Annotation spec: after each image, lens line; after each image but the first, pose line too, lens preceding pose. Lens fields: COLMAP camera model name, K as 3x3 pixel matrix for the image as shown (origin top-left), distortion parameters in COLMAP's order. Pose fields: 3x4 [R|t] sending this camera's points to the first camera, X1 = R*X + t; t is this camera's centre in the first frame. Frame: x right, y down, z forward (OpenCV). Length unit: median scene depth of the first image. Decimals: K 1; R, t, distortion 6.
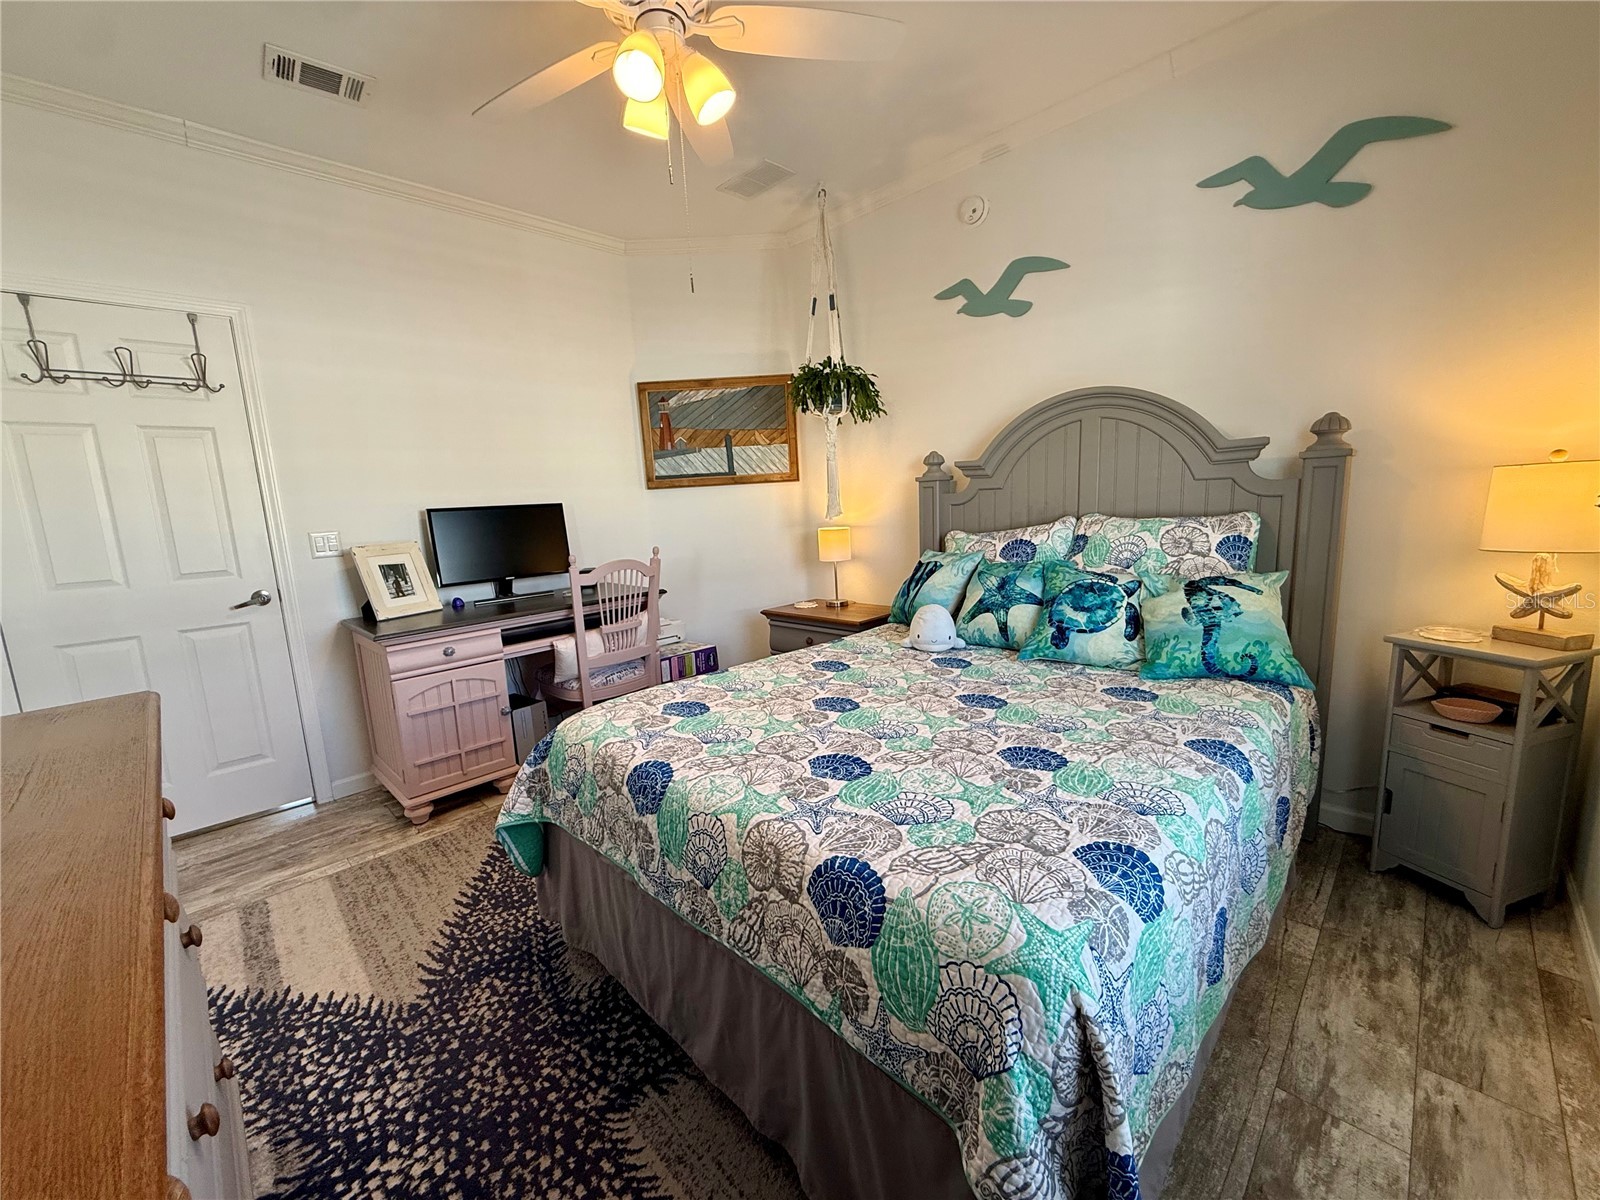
lens RADIAL K [[636.1, 0, 796.6], [0, 636.1, 597.1], [0, 0, 1]] dist [-0.002743, 0.000732]
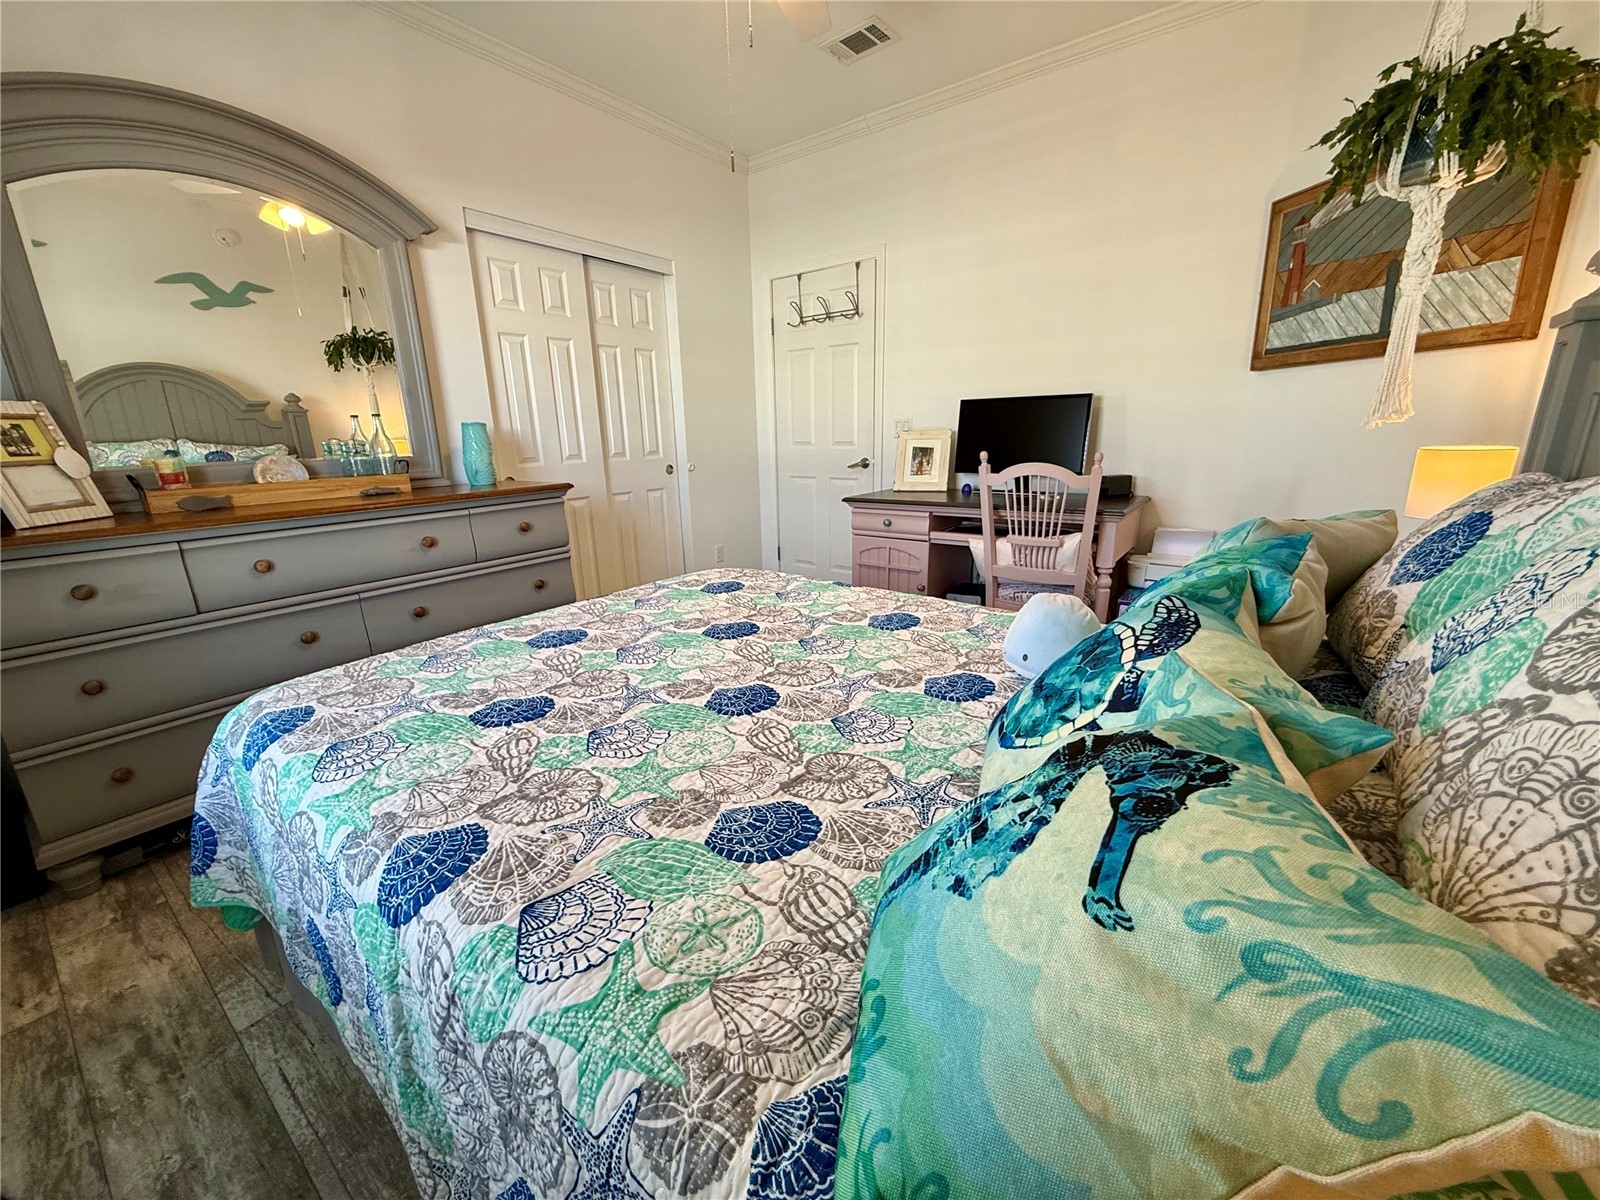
lens RADIAL K [[636.1, 0, 799.1], [0, 636.1, 602.3], [0, 0, 1]] dist [-0.002743, 0.000732]
pose [[0.144439, 0.303430, -0.941843, 0.564554], [-0.135102, 0.948958, 0.285003, -0.085263], [0.980247, 0.086079, 0.178061, 0.577860]]
